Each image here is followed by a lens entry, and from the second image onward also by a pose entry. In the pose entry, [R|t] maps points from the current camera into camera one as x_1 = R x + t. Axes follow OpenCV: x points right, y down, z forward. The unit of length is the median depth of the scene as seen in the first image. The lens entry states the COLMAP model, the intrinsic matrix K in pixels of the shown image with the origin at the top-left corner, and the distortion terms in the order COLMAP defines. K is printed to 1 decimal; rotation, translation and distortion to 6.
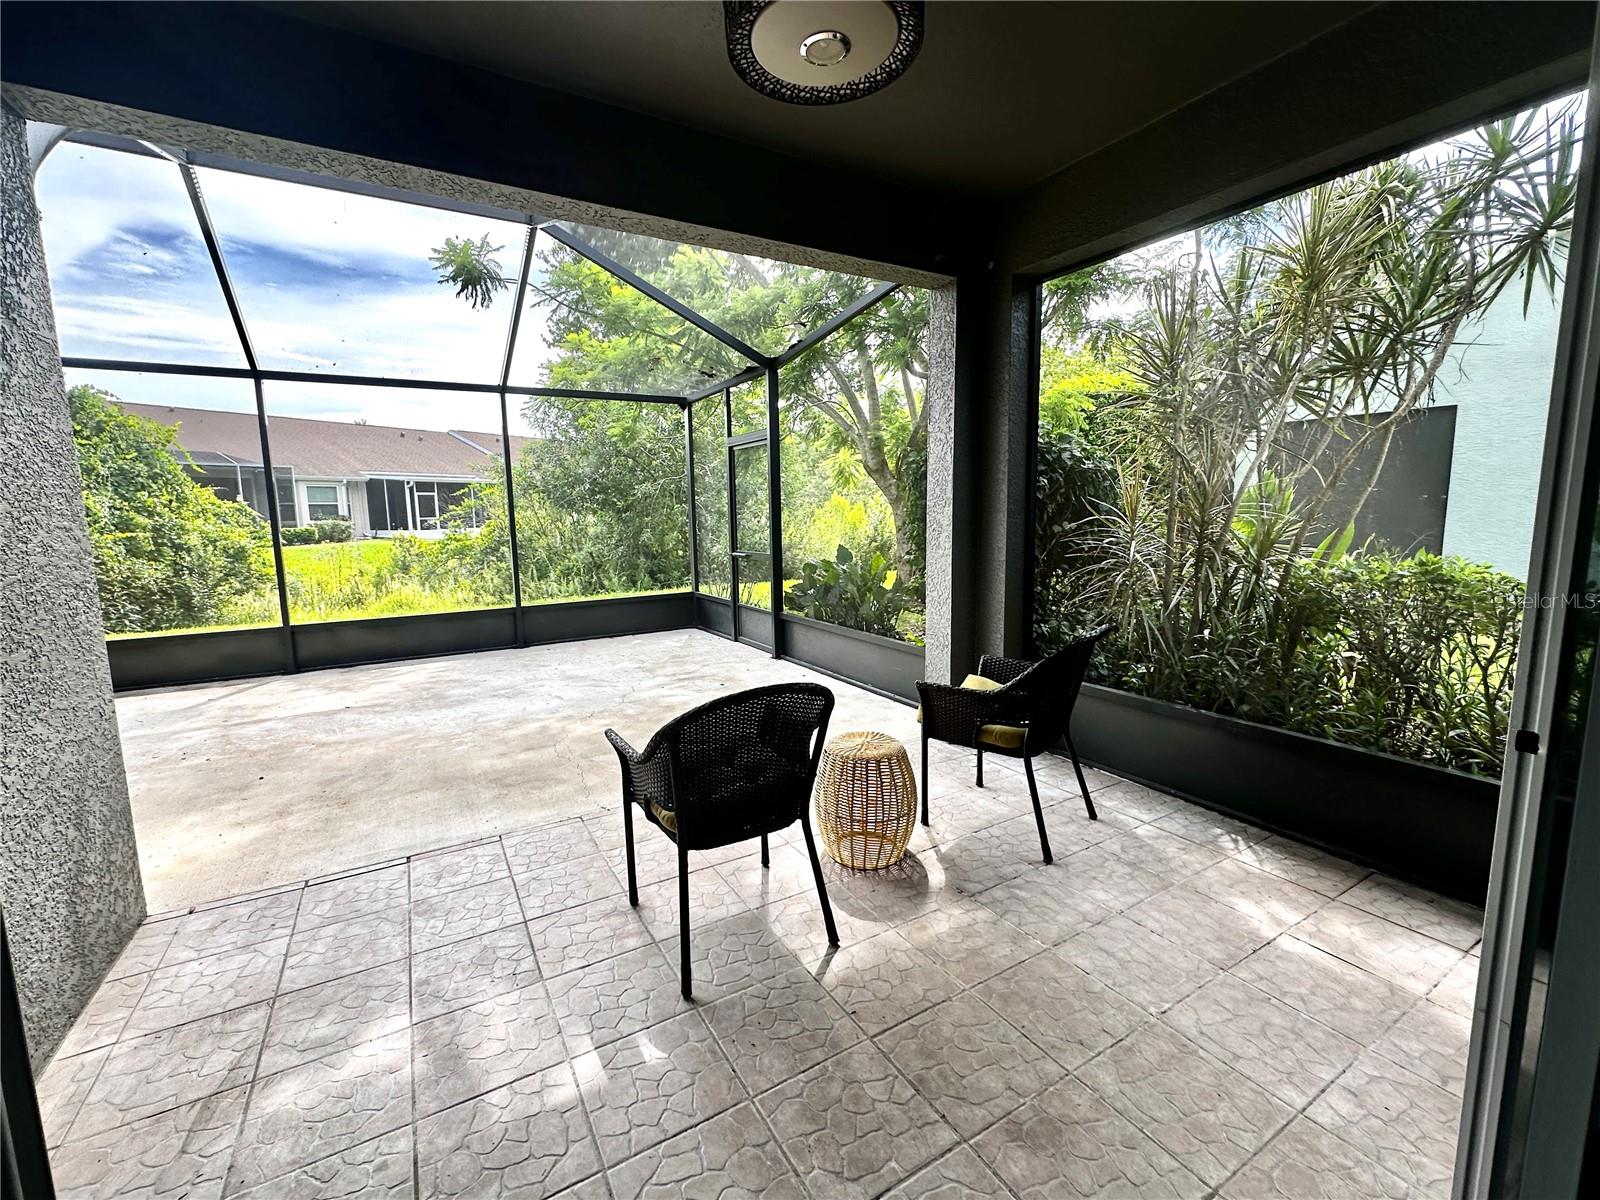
lens RADIAL K [[686.9, 0, 799.2], [0, 686.9, 602.3], [0, 0, 1]] dist [-0.002142, 0.000013]
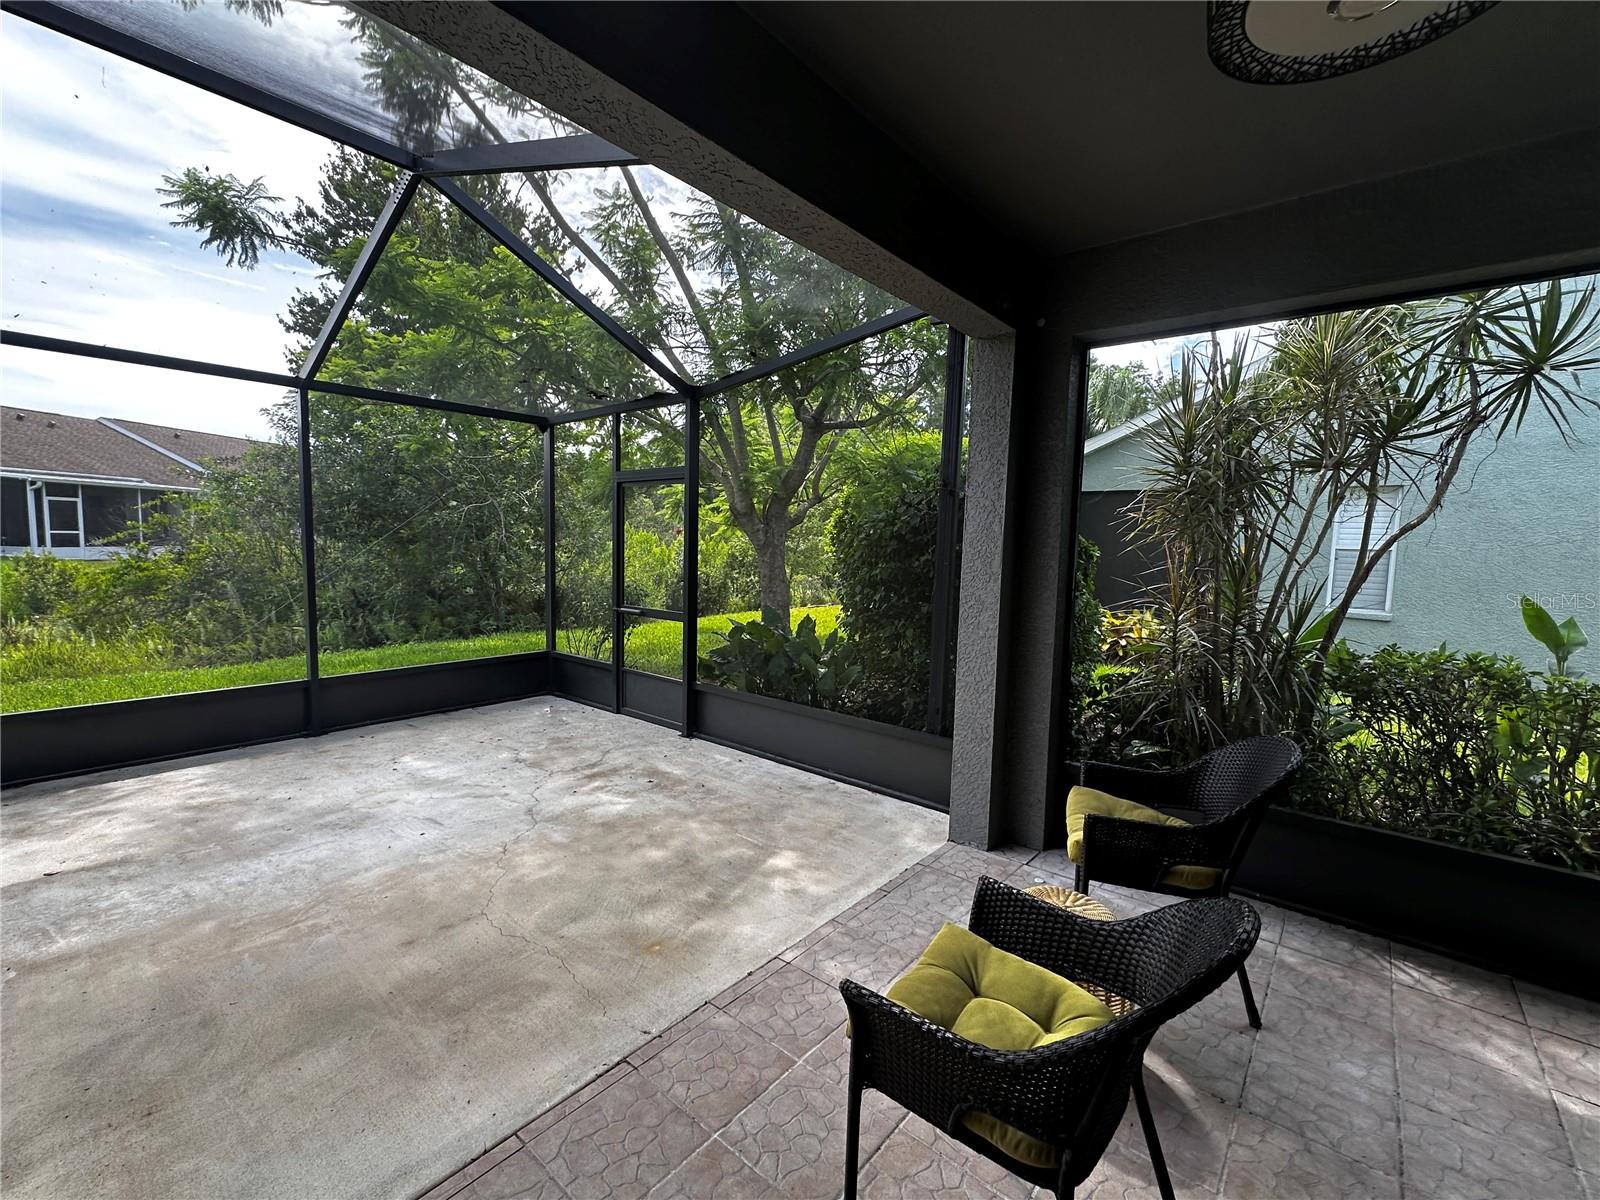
lens RADIAL K [[686.9, 0, 805.4], [0, 686.9, 602.7], [0, 0, 1]] dist [-0.002142, 0.000013]
pose [[0.940135, 0.012329, 0.340579, -0.235787], [0.003244, 0.998976, -0.045116, -0.055711], [-0.340787, 0.043520, 0.939133, 0.191040]]
